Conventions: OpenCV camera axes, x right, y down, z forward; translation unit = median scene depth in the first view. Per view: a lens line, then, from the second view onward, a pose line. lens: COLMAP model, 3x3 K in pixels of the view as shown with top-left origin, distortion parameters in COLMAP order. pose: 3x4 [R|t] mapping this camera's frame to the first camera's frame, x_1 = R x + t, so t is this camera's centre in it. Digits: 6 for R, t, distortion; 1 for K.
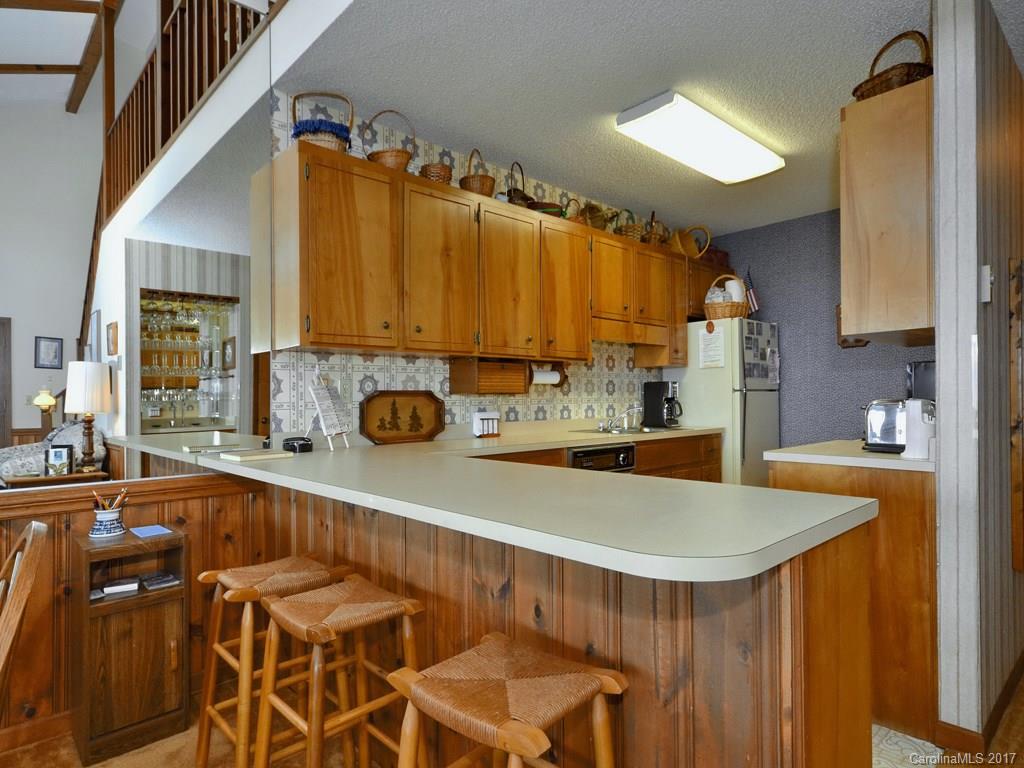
lens RADIAL K [[606.1, 0, 532.4], [0, 606.1, 405.7], [0, 0, 1]] dist [-0.059488, 0.000202]
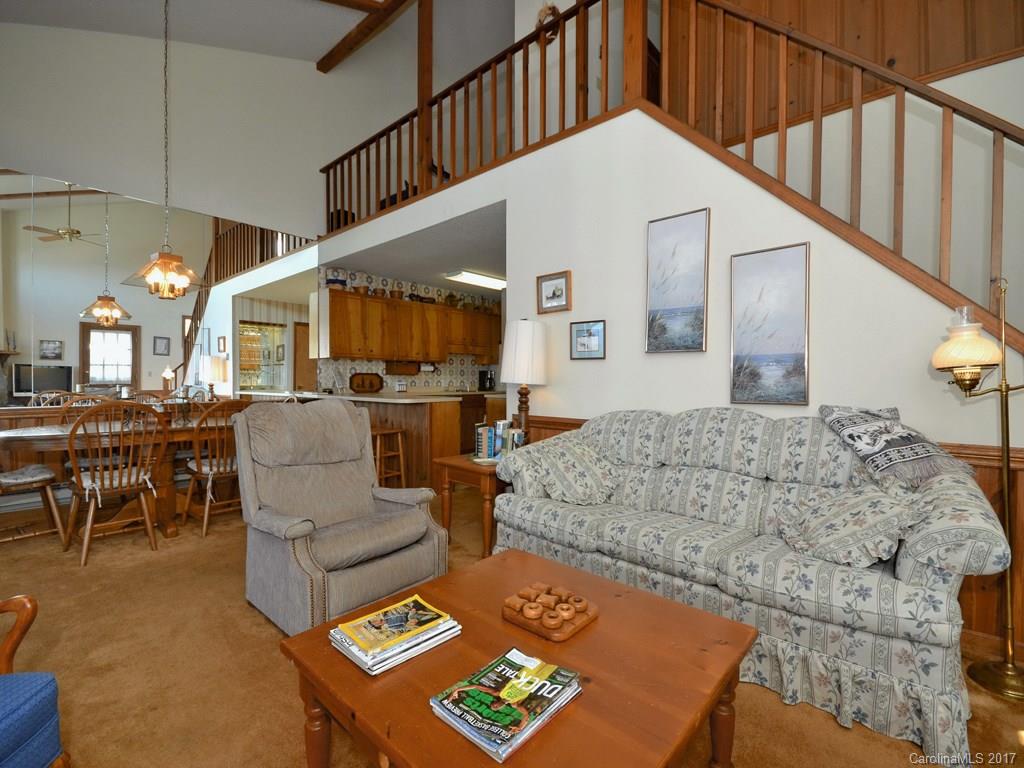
lens RADIAL K [[468.5, 0, 510.8], [0, 468.5, 391.2], [0, 0, 1]] dist [-0.000778, -0.000004]
pose [[0.998447, 0.013770, 0.053980, 0.253208], [-0.014523, 0.999802, 0.013583, 0.014226], [-0.053783, -0.014346, 0.998450, -0.891720]]
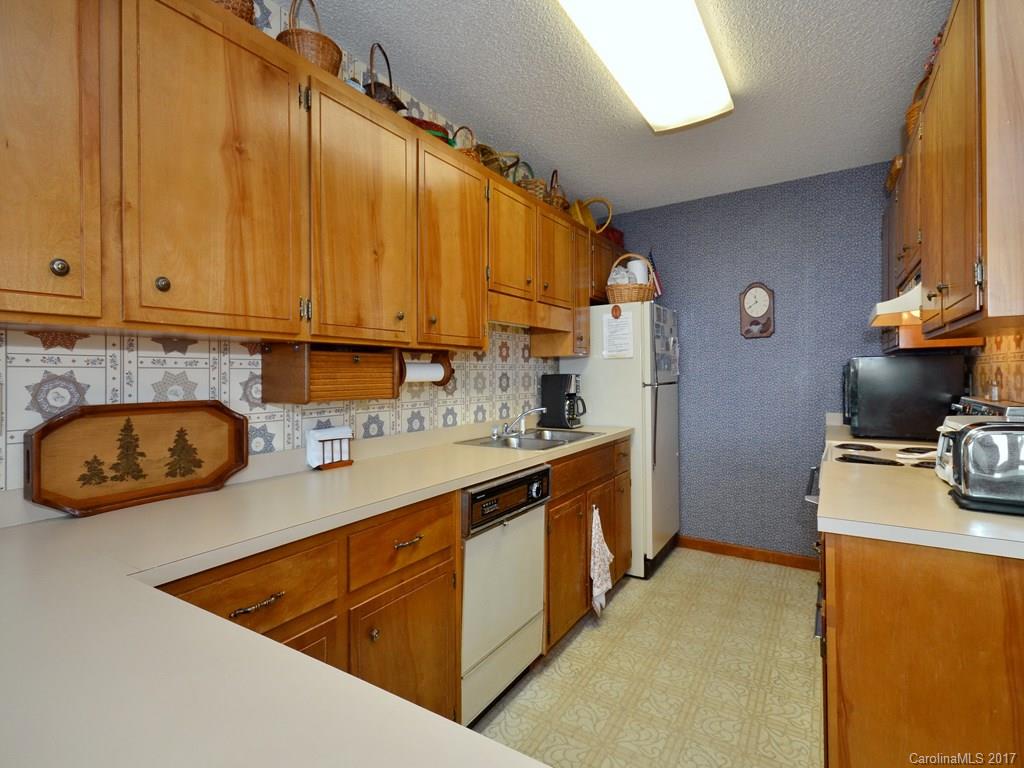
lens RADIAL K [[497.7, 0, 531.9], [0, 497.7, 375.9], [0, 0, 1]] dist [0.027296, 0.000577]
pose [[0.968894, 0.002981, 0.247457, 0.000114], [-0.000397, 0.999945, -0.010491, -0.036330], [-0.247474, 0.010066, 0.968842, 0.400593]]
